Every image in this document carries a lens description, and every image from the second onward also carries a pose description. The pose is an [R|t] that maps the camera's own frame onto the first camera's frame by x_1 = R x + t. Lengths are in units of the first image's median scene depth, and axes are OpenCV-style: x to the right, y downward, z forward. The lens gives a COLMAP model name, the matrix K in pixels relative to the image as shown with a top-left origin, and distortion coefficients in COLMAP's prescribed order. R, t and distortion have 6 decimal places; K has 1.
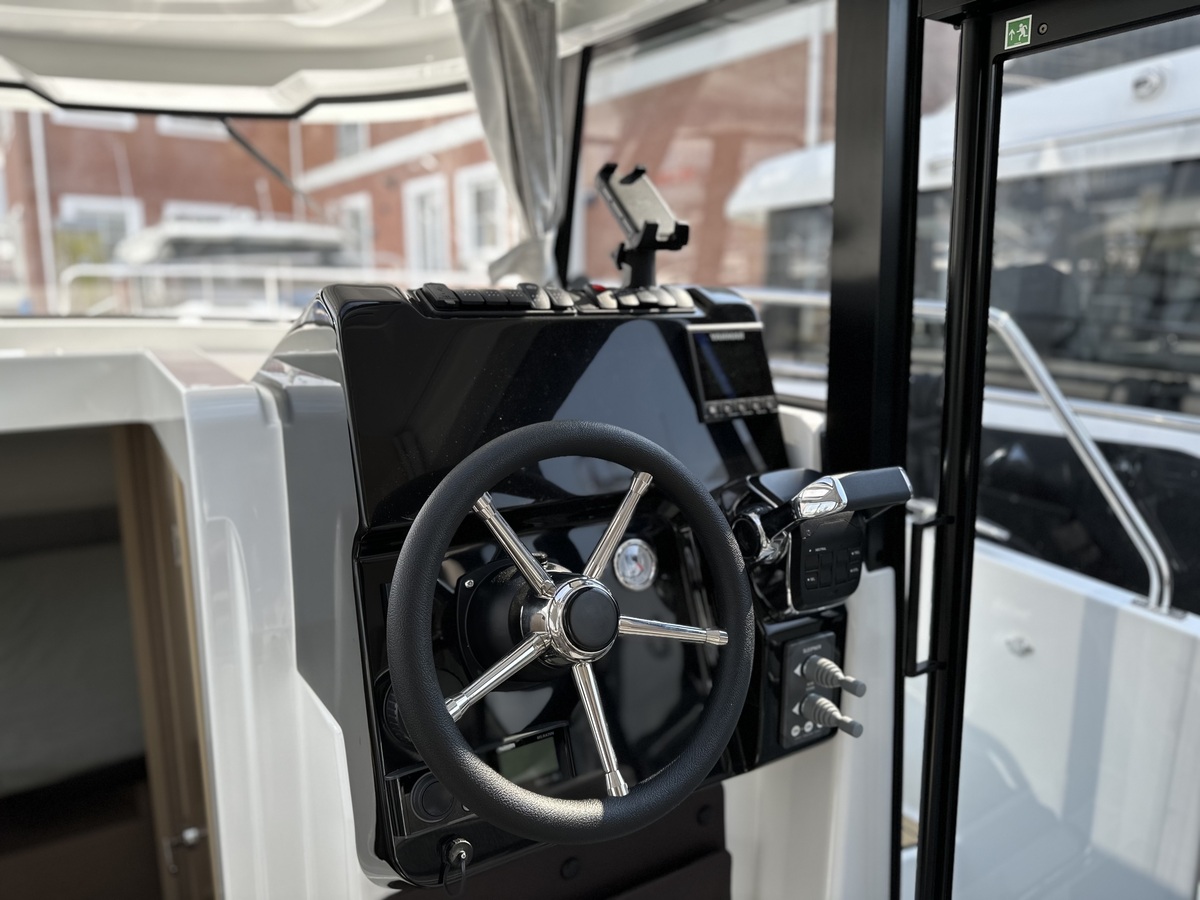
lens RADIAL K [[850.4, 0, 608.6], [0, 850.4, 446.2], [0, 0, 1]] dist [0.006500, -0.003214]
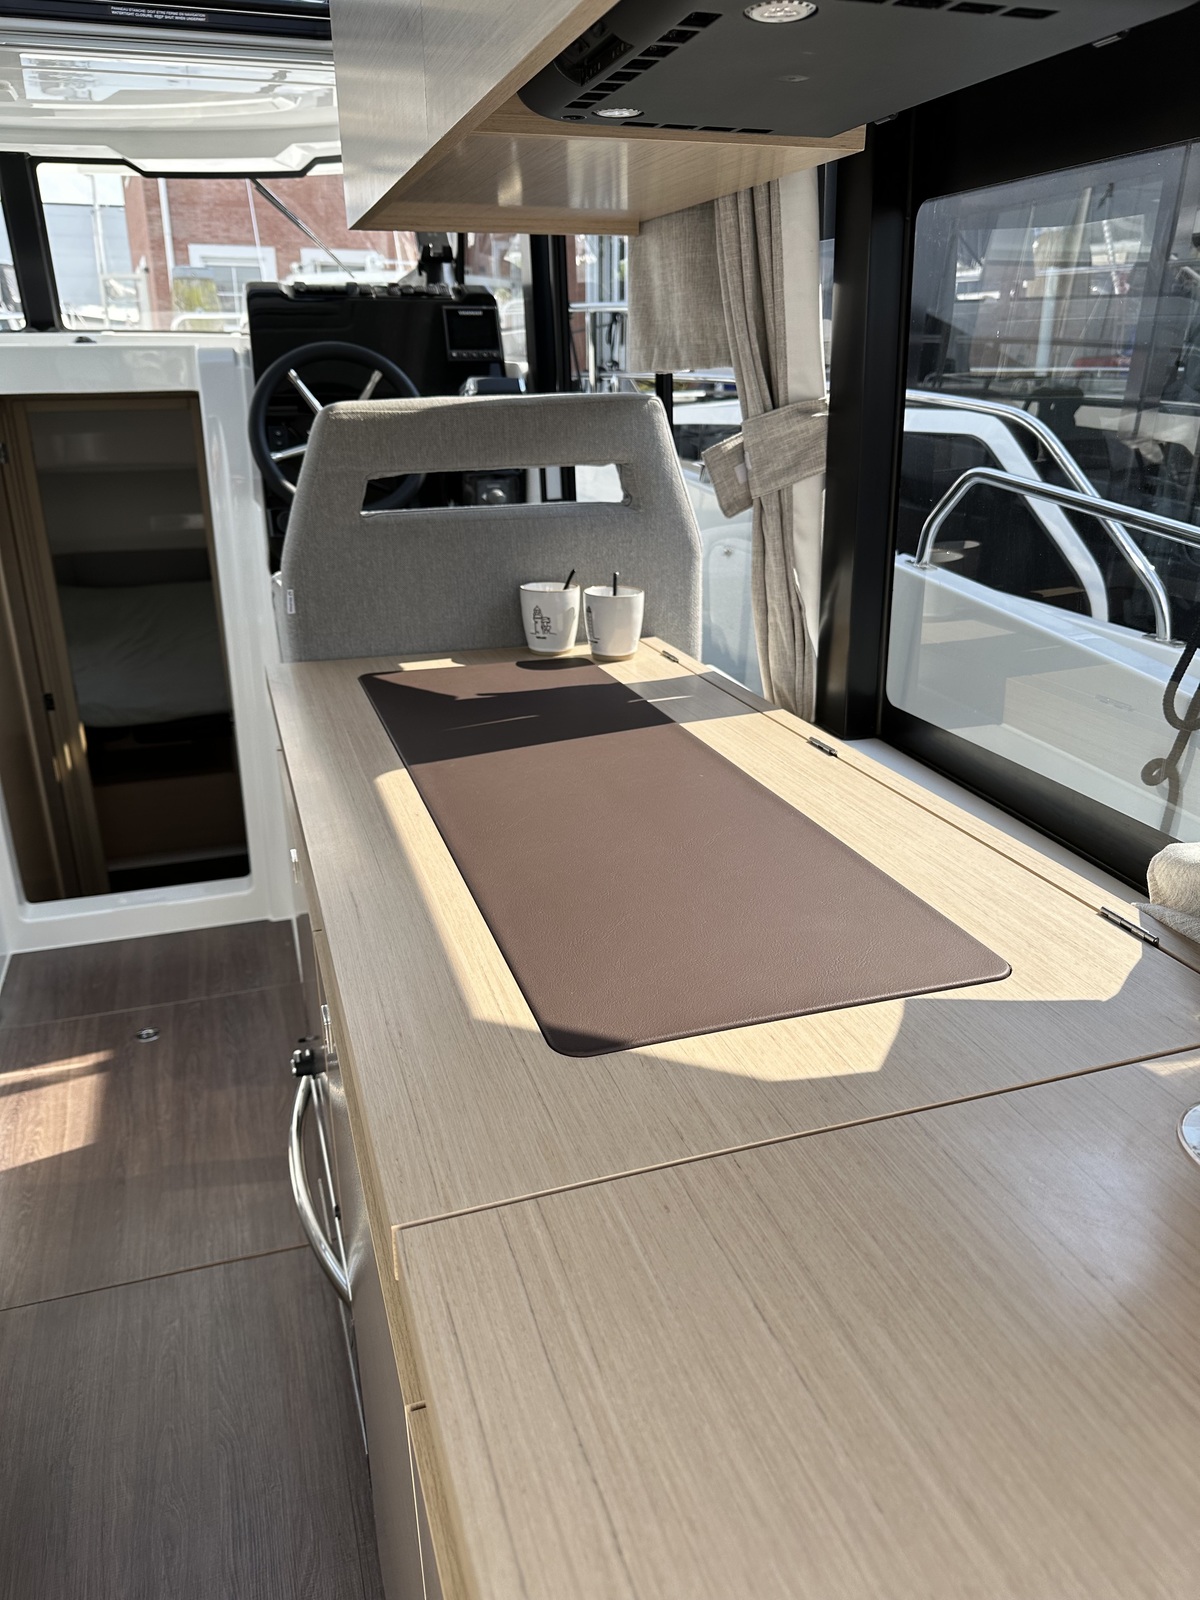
lens RADIAL K [[1133.8, 0, 590.5], [0, 1133.8, 796.0], [0, 0, 1]] dist [0.006500, -0.003214]
pose [[0.968245, 0.085878, -0.234791, 1.004329], [-0.042415, 0.981963, 0.184255, 0.404048], [0.246379, -0.168445, 0.954423, -1.342342]]
